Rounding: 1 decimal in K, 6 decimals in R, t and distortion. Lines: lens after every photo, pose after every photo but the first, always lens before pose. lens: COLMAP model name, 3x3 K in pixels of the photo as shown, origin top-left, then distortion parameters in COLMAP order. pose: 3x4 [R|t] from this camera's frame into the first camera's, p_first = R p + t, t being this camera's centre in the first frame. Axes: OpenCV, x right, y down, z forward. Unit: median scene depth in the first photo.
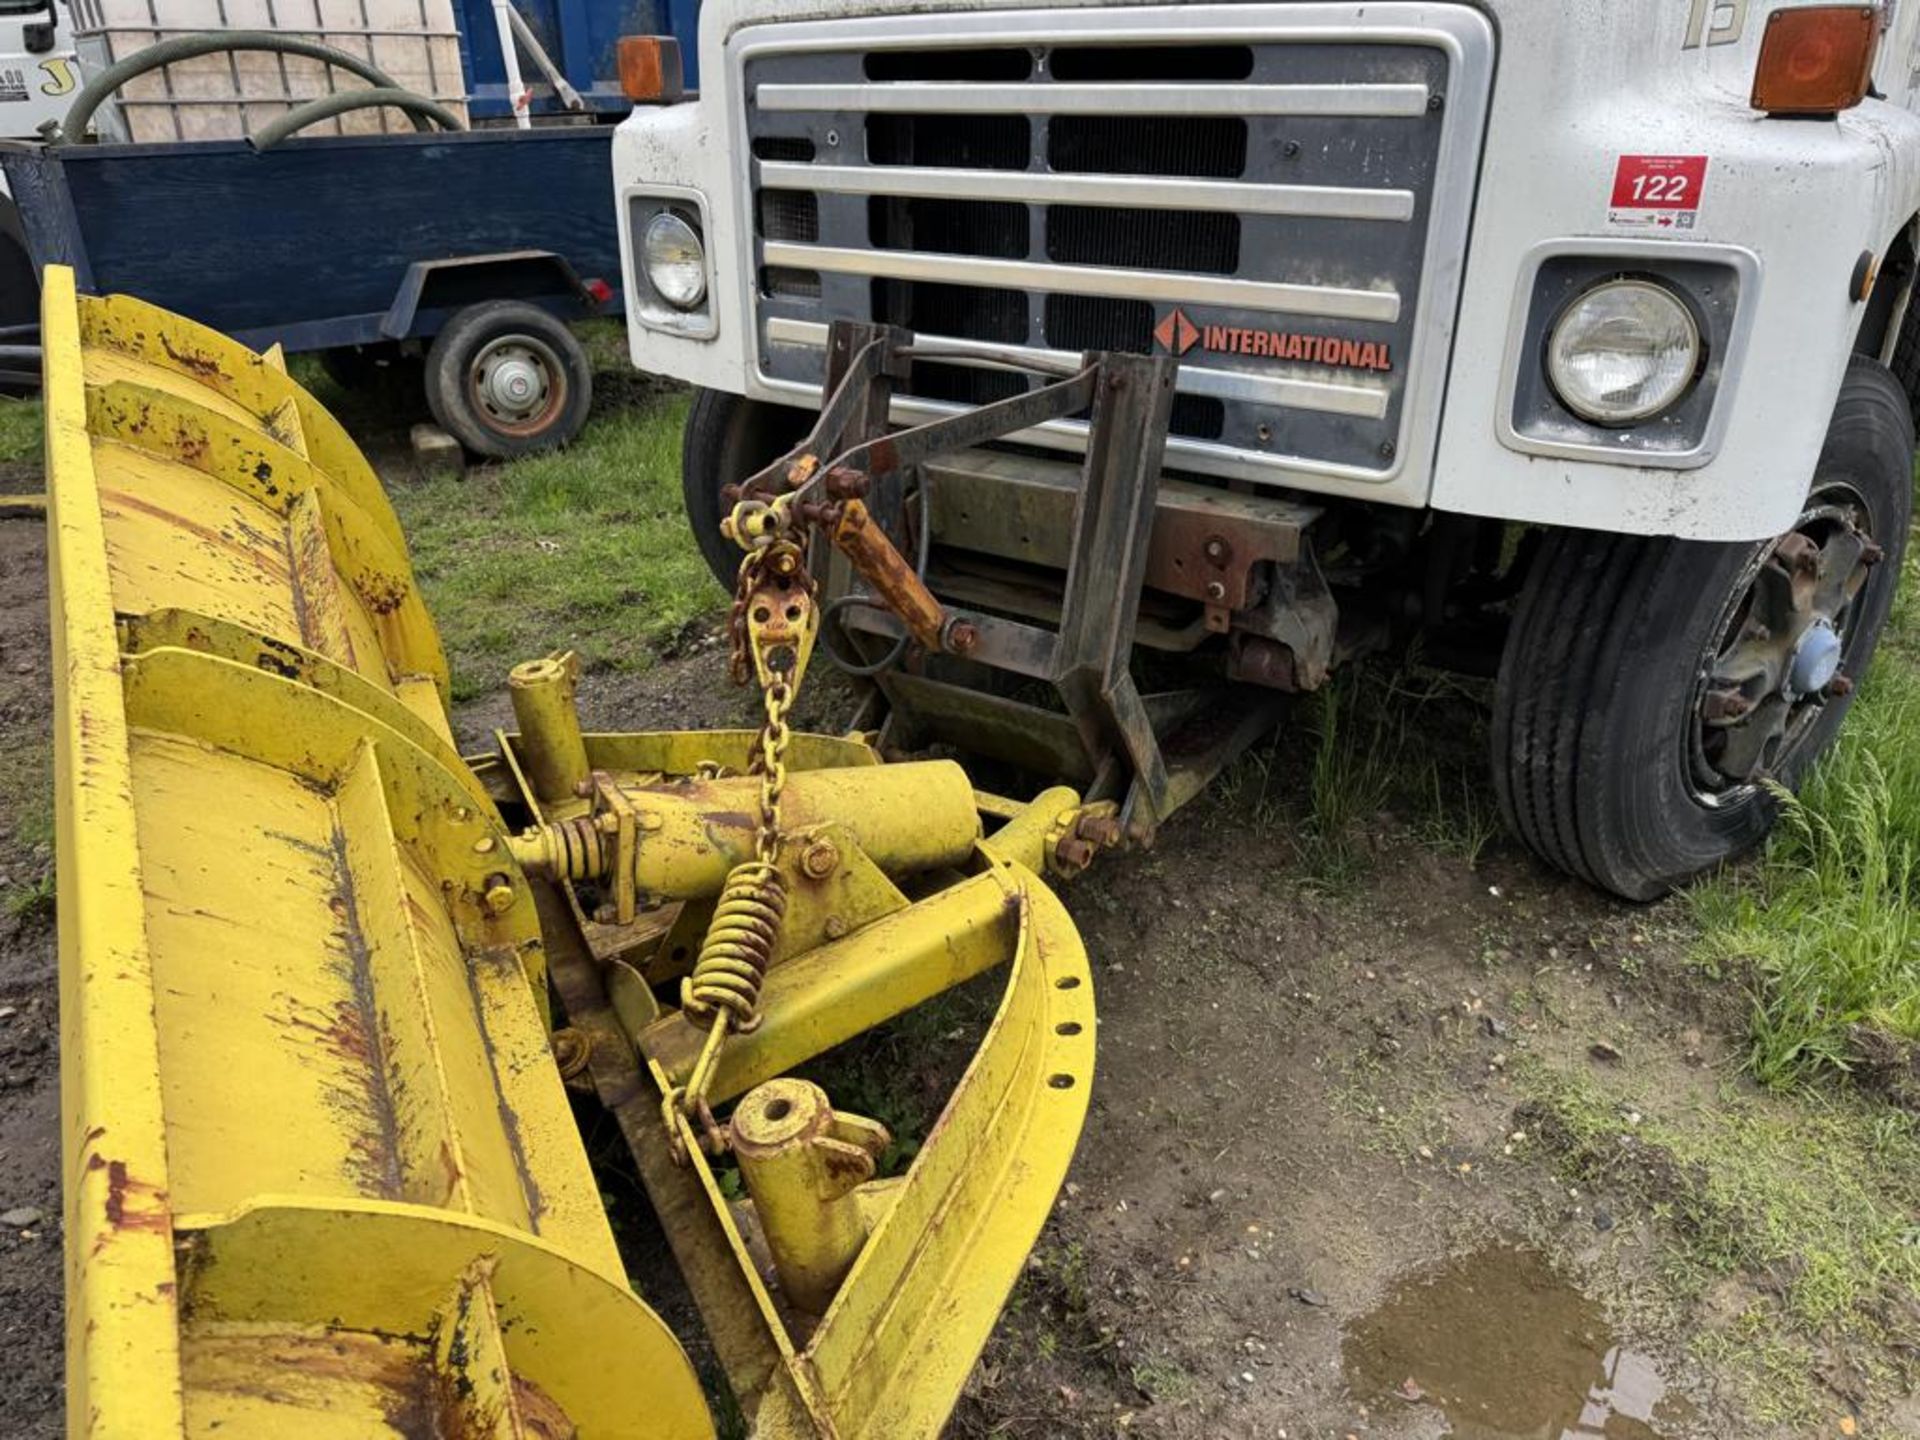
lens RADIAL K [[1346.3, 0, 956.2], [0, 1346.3, 718.9], [0, 0, 1]] dist [0.070782, -0.084742]
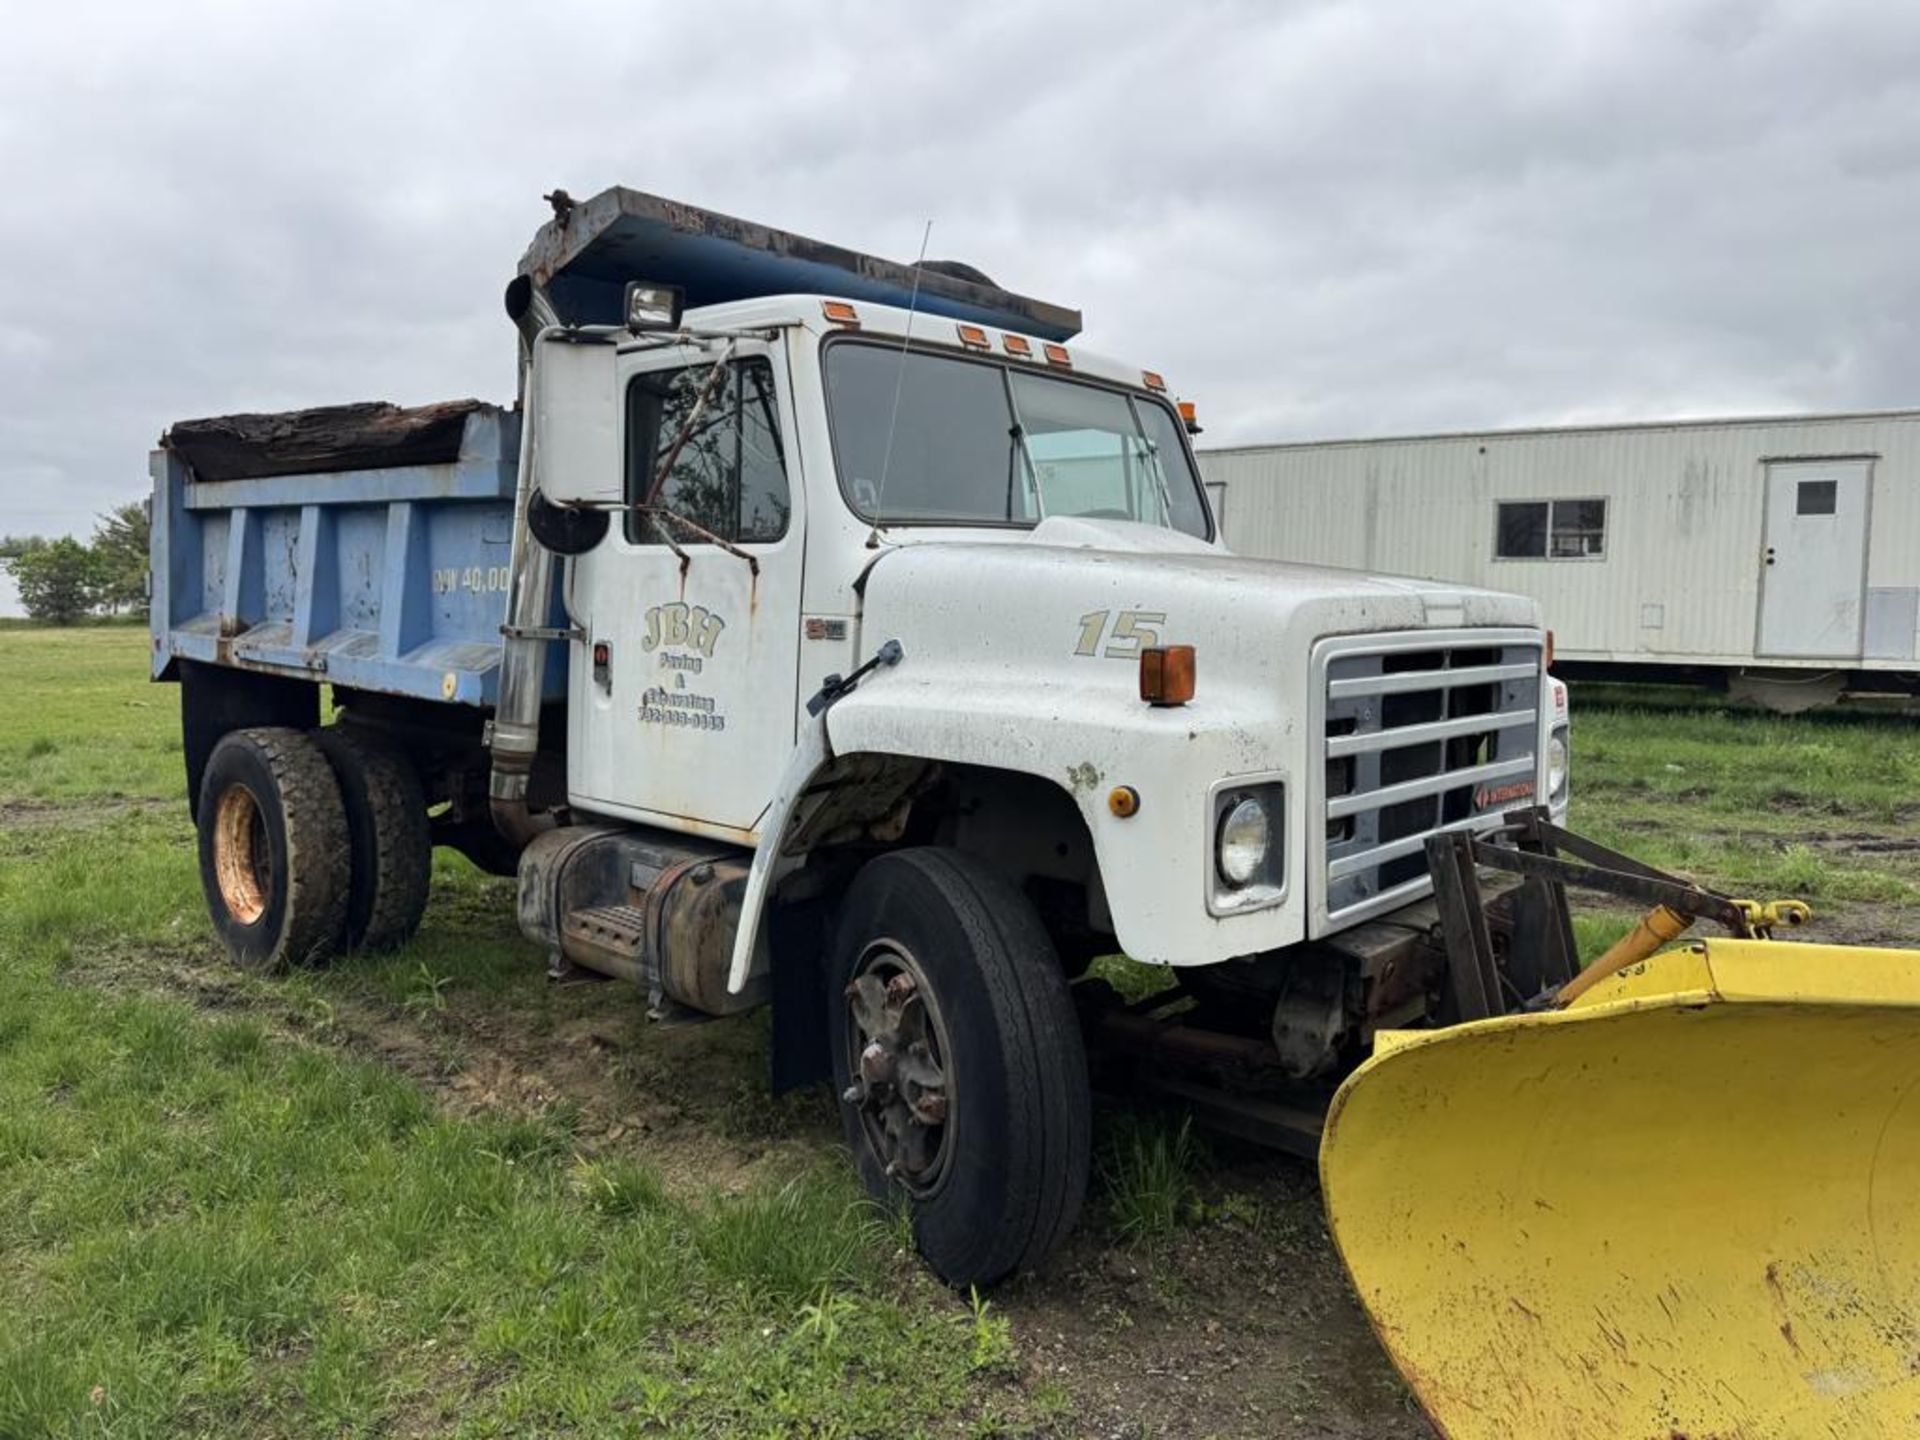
lens RADIAL K [[1346.3, 0, 939.2], [0, 1346.3, 716.1], [0, 0, 1]] dist [0.070782, -0.084742]
pose [[0.112385, -0.075093, 0.990823, -1.631023], [0.425418, 0.904769, 0.020318, -0.717783], [-0.897992, 0.419230, 0.133629, 1.370403]]
